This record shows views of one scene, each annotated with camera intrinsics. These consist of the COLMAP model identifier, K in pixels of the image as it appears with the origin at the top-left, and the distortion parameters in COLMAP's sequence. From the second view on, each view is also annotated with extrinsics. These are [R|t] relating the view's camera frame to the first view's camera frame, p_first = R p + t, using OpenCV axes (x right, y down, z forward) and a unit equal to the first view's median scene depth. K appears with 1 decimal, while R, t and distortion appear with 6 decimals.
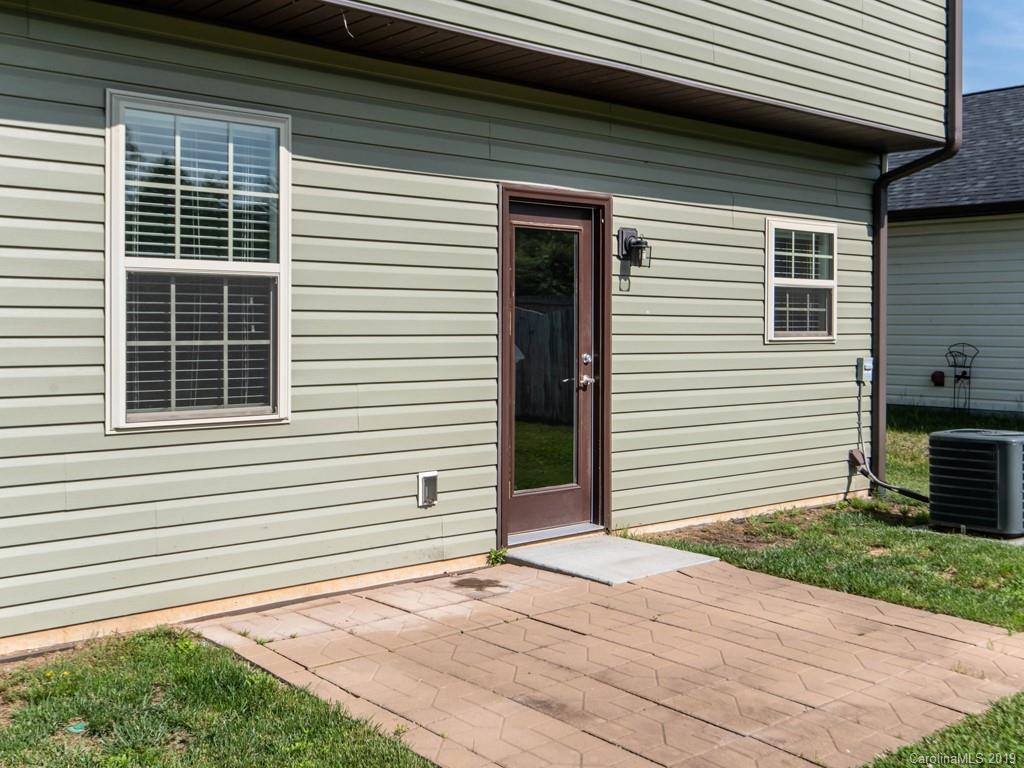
lens RADIAL K [[1074.4, 0, 512.0], [0, 1074.4, 384.0], [0, 0, 1]] dist [-0.002362, -0.003789]
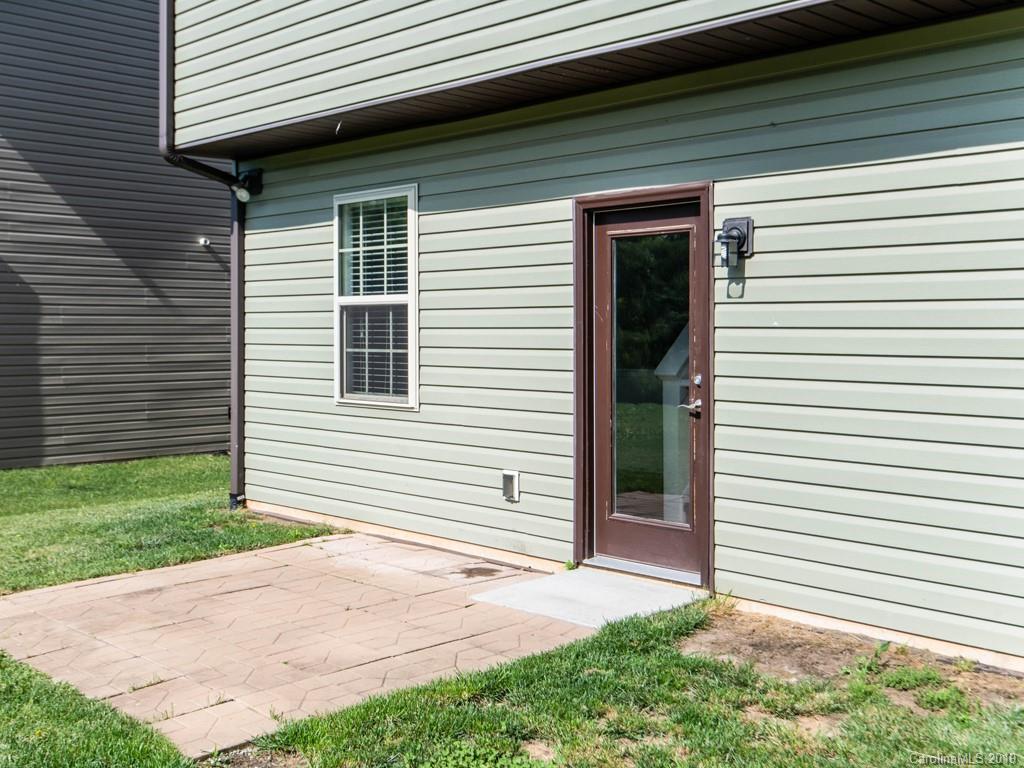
lens RADIAL K [[1074.4, 0, 512.0], [0, 1074.4, 384.0], [0, 0, 1]] dist [-0.002362, -0.003789]
pose [[0.085745, 0.050687, -0.995027, 1.147006], [-0.050099, 0.997661, 0.046504, -0.067025], [0.995057, 0.045863, 0.088084, 0.998762]]
